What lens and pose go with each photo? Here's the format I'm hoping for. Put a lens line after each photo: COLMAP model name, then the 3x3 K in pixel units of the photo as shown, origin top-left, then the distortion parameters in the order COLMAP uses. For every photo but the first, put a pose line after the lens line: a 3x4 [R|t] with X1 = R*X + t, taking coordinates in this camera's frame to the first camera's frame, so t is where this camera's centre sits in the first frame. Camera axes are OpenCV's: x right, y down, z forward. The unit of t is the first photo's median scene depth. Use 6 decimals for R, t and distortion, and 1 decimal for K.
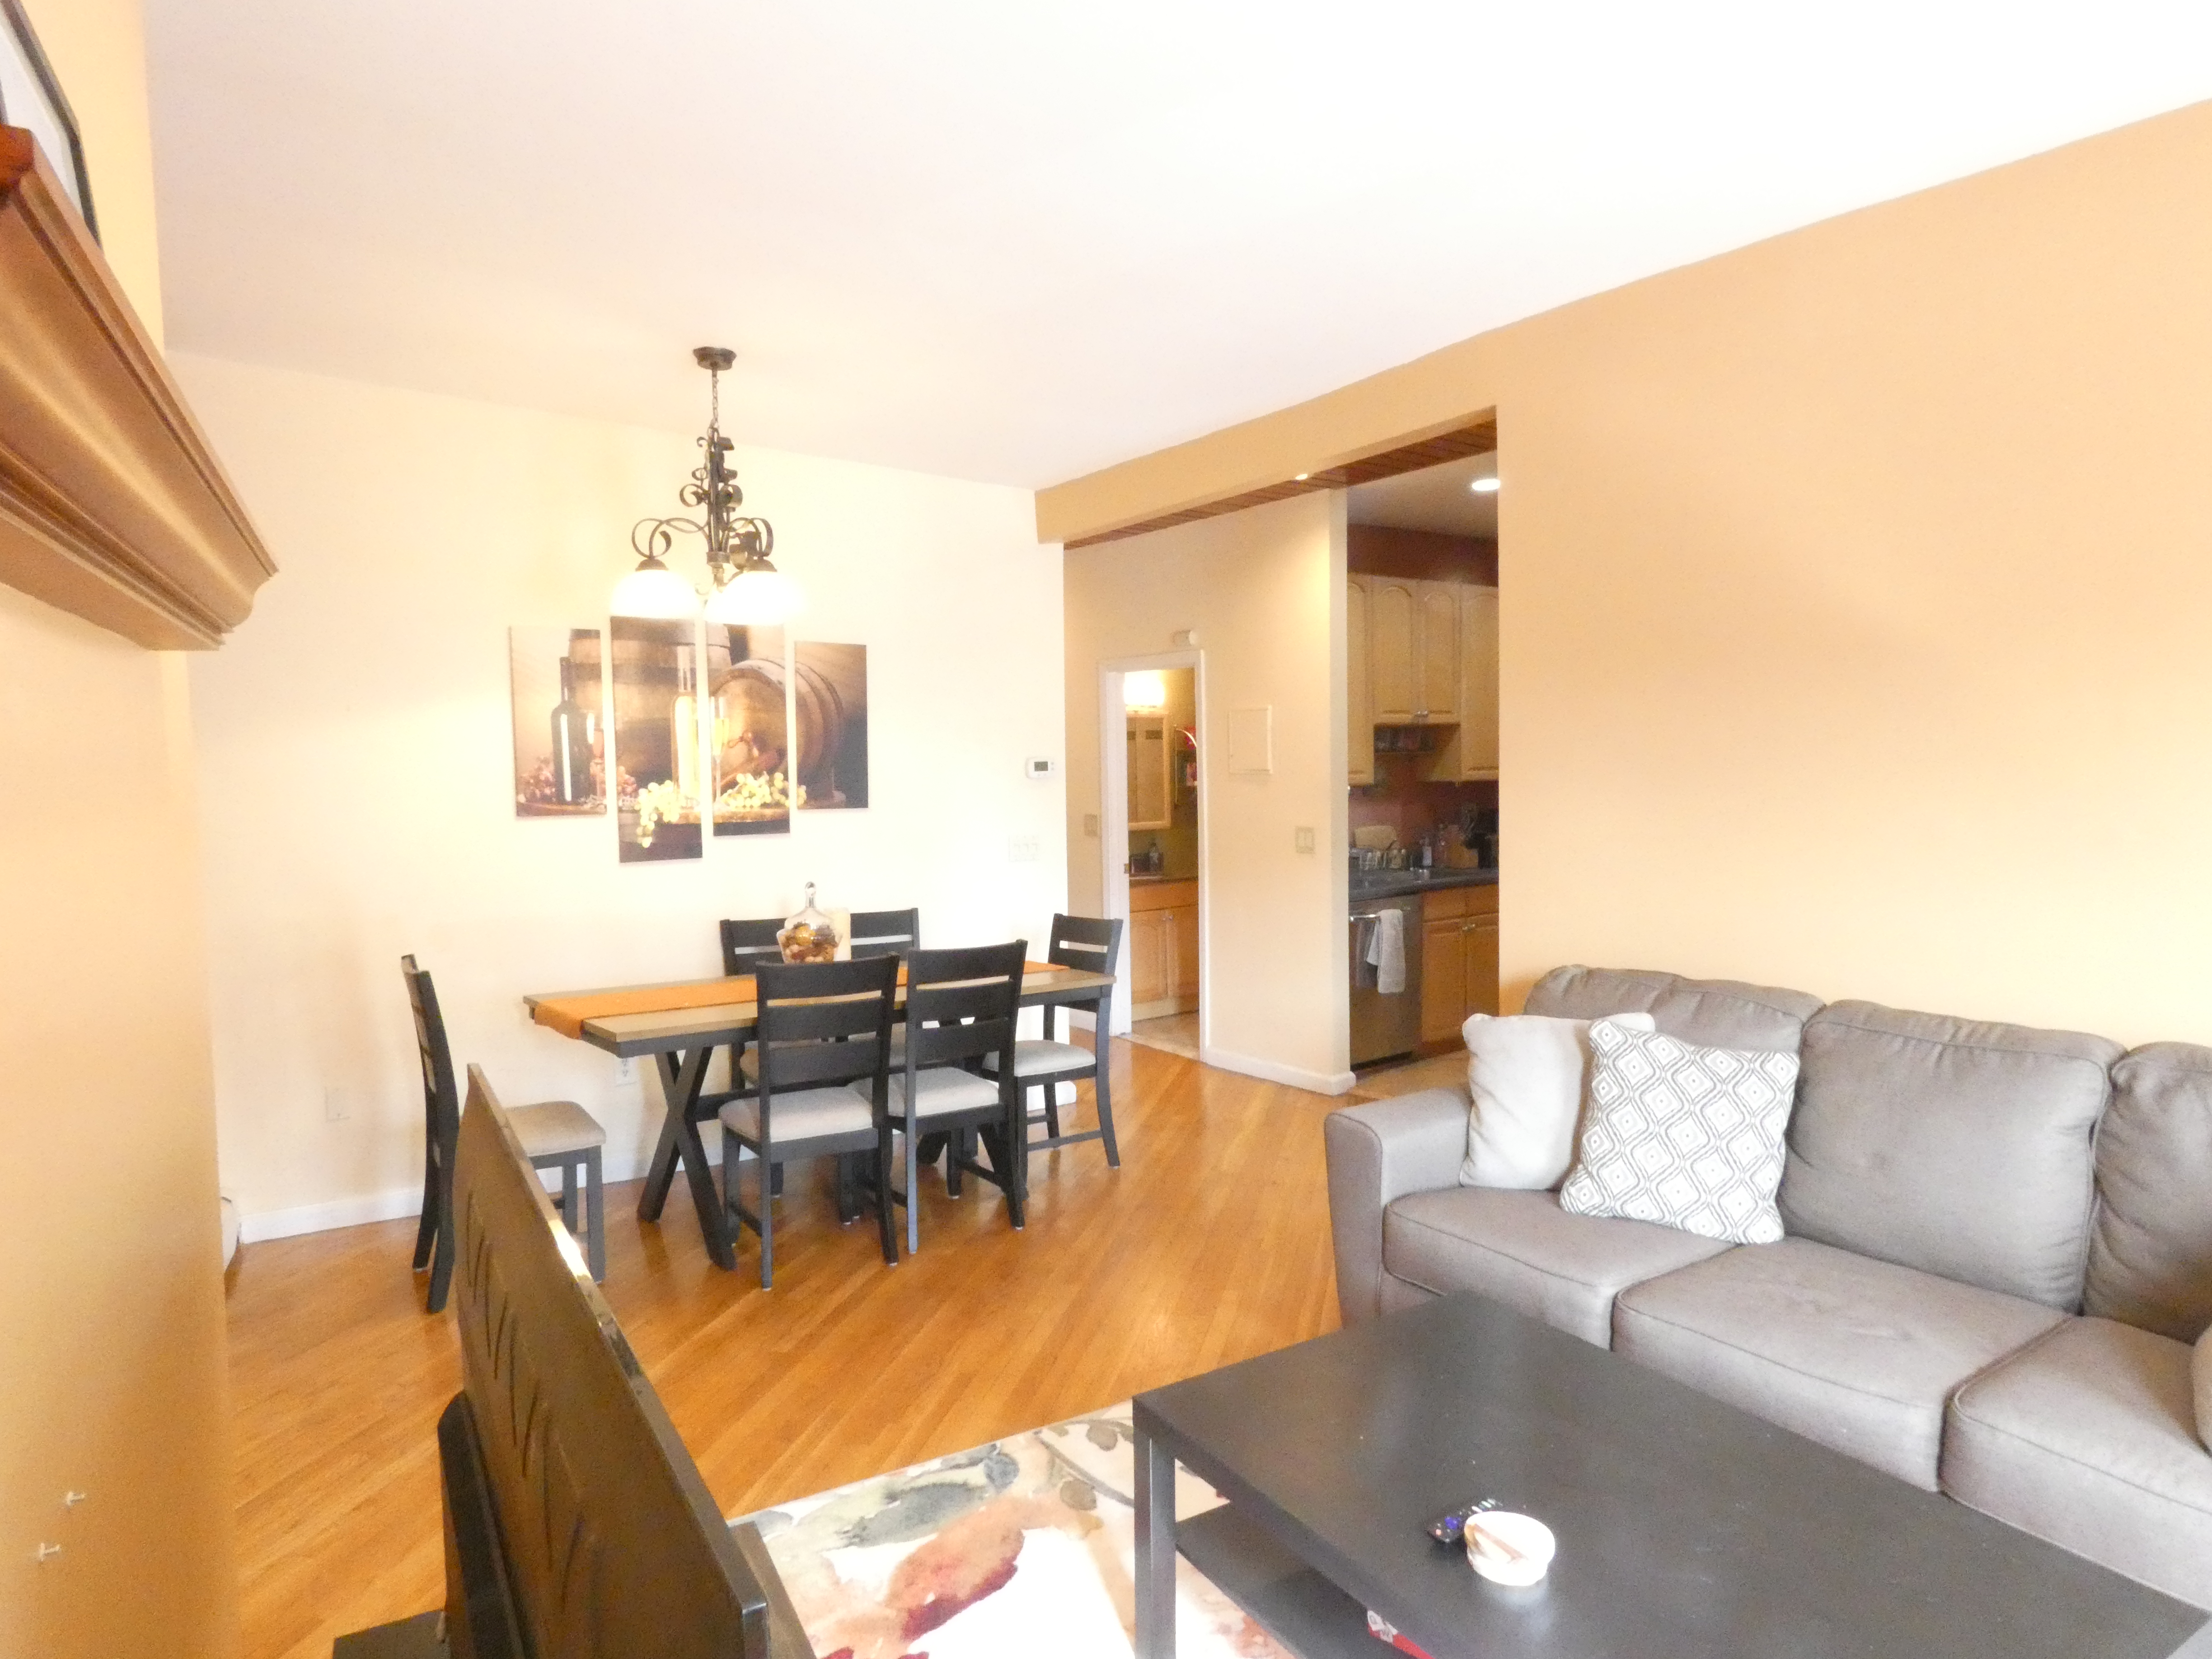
lens RADIAL K [[1322.8, 0, 1109.2], [0, 1322.8, 829.7], [0, 0, 1]] dist [-0.008295, -0.000085]
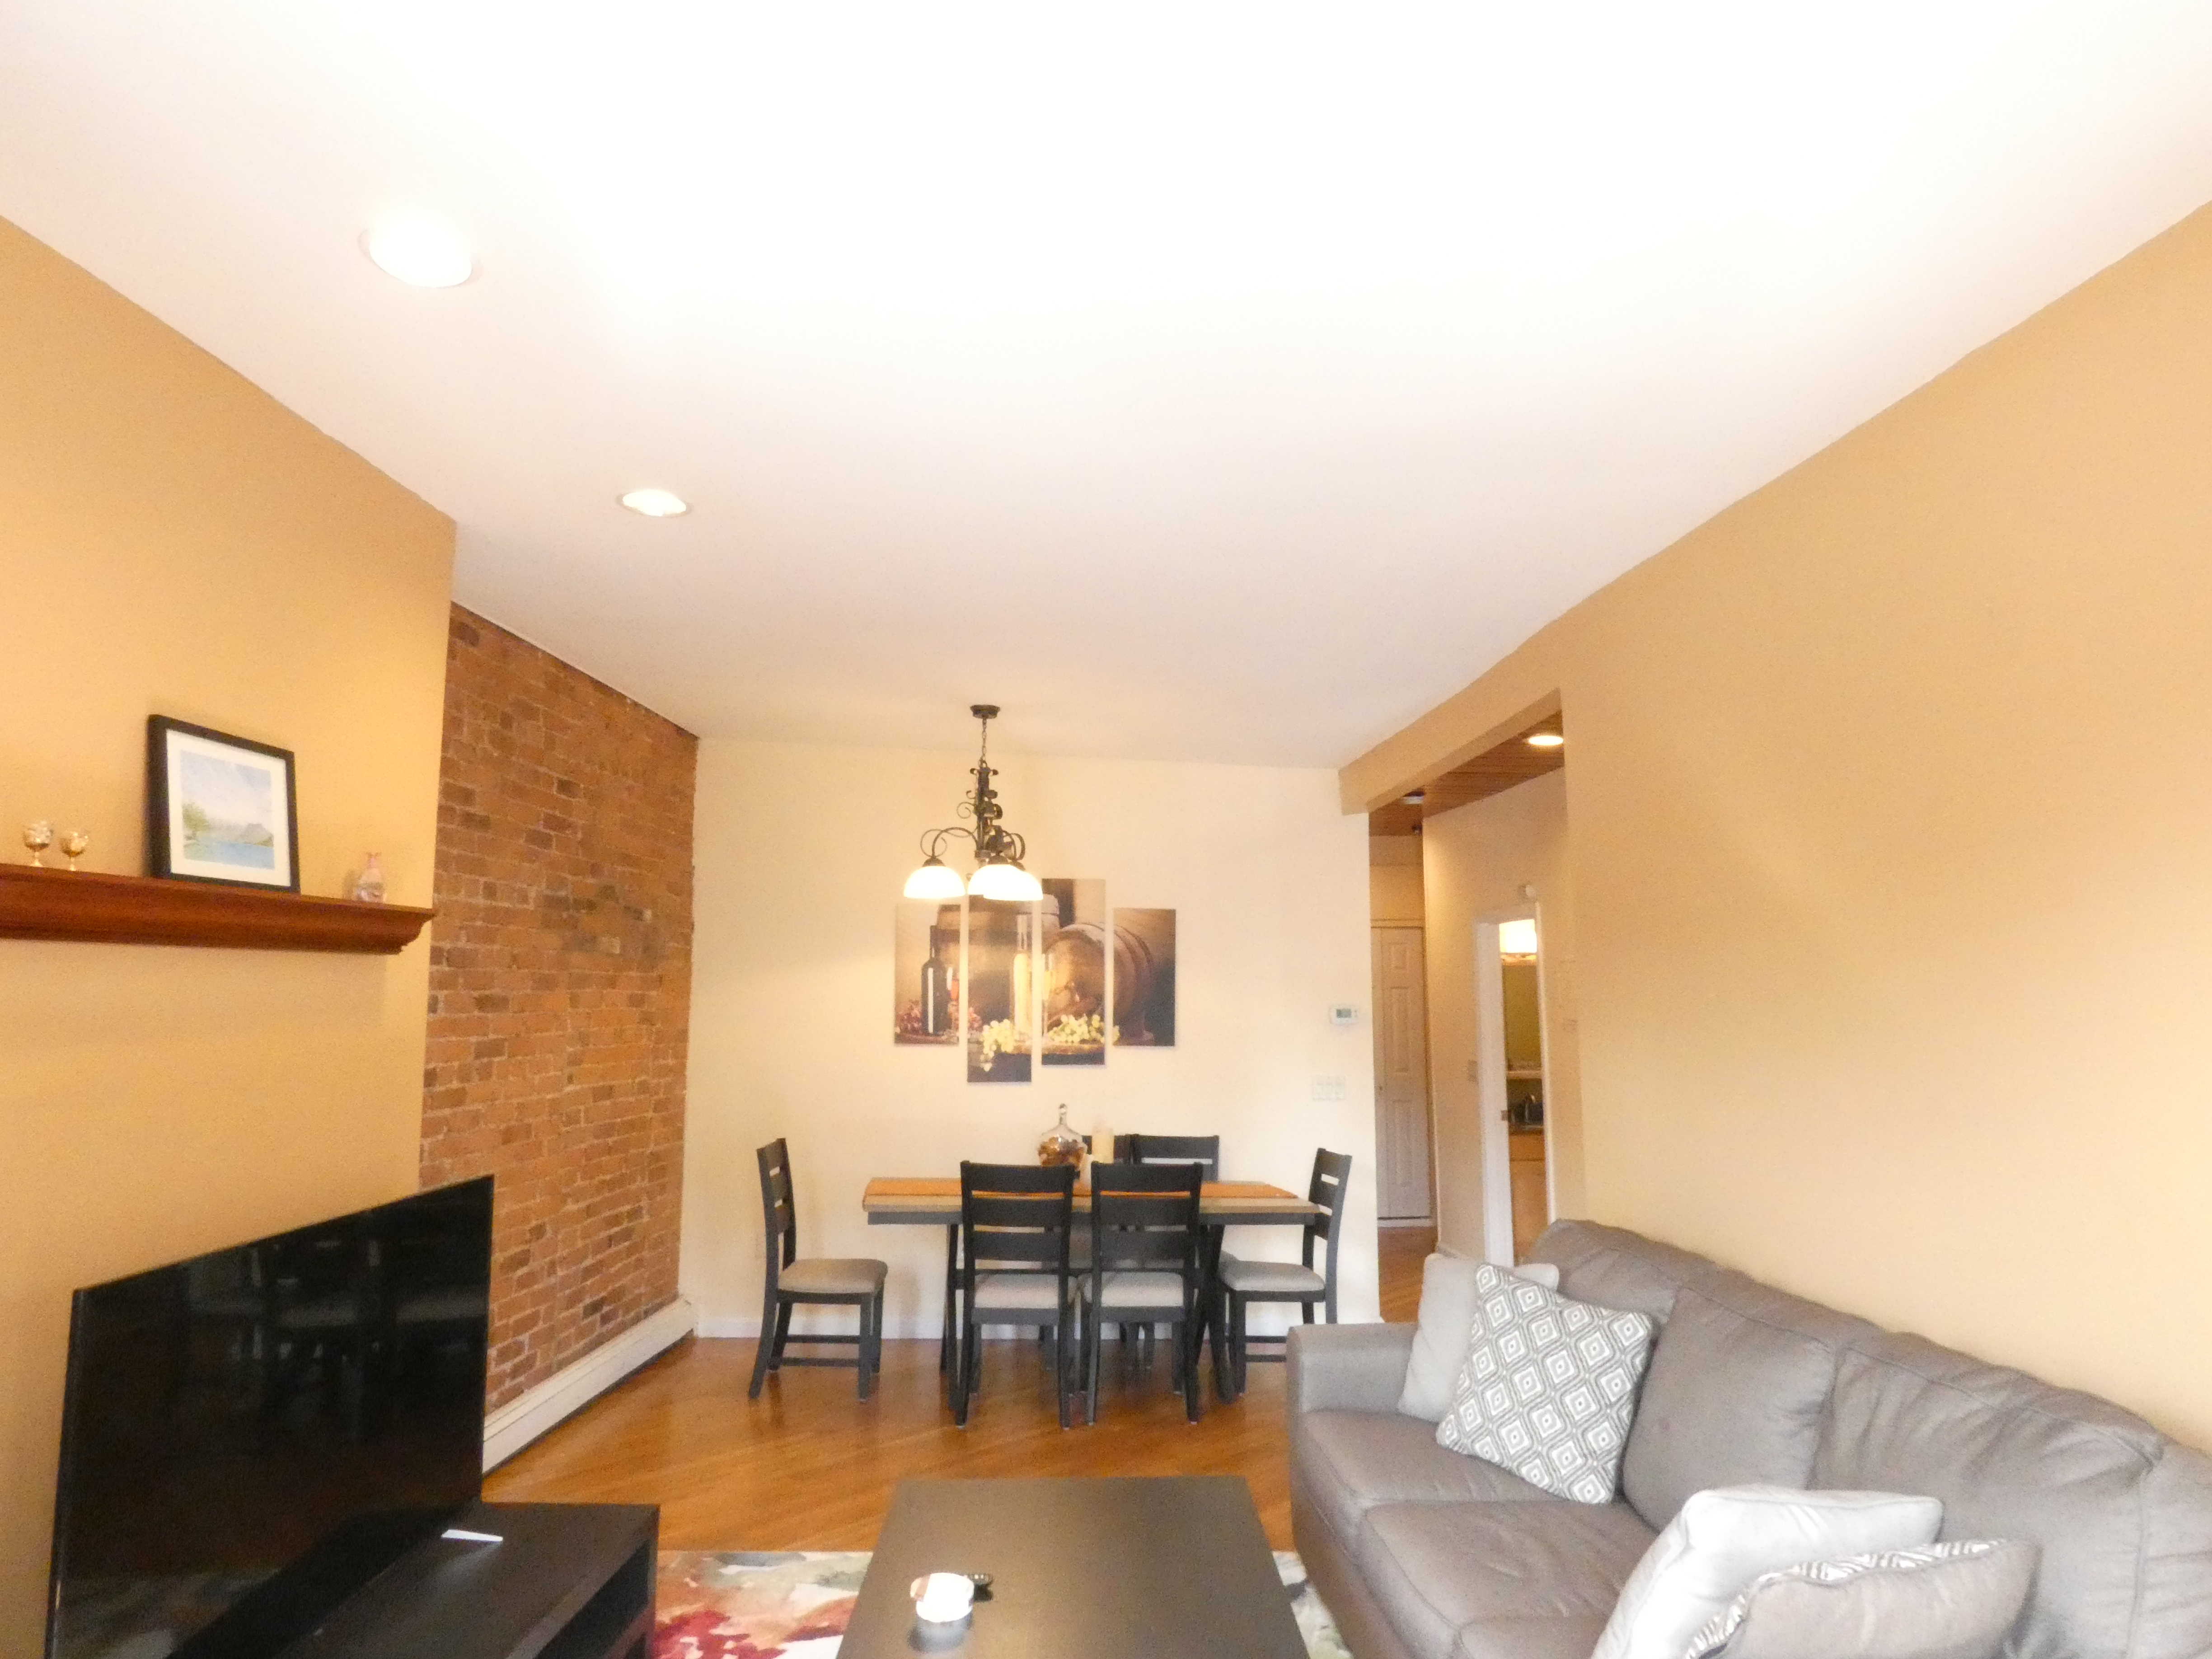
lens RADIAL K [[1322.8, 0, 1115.0], [0, 1322.8, 836.4], [0, 0, 1]] dist [-0.008295, -0.000085]
pose [[0.868129, -0.046167, -0.494188, 0.407256], [-0.040634, 0.985712, -0.163466, -0.006576], [0.494673, 0.161991, 0.853849, -0.074936]]
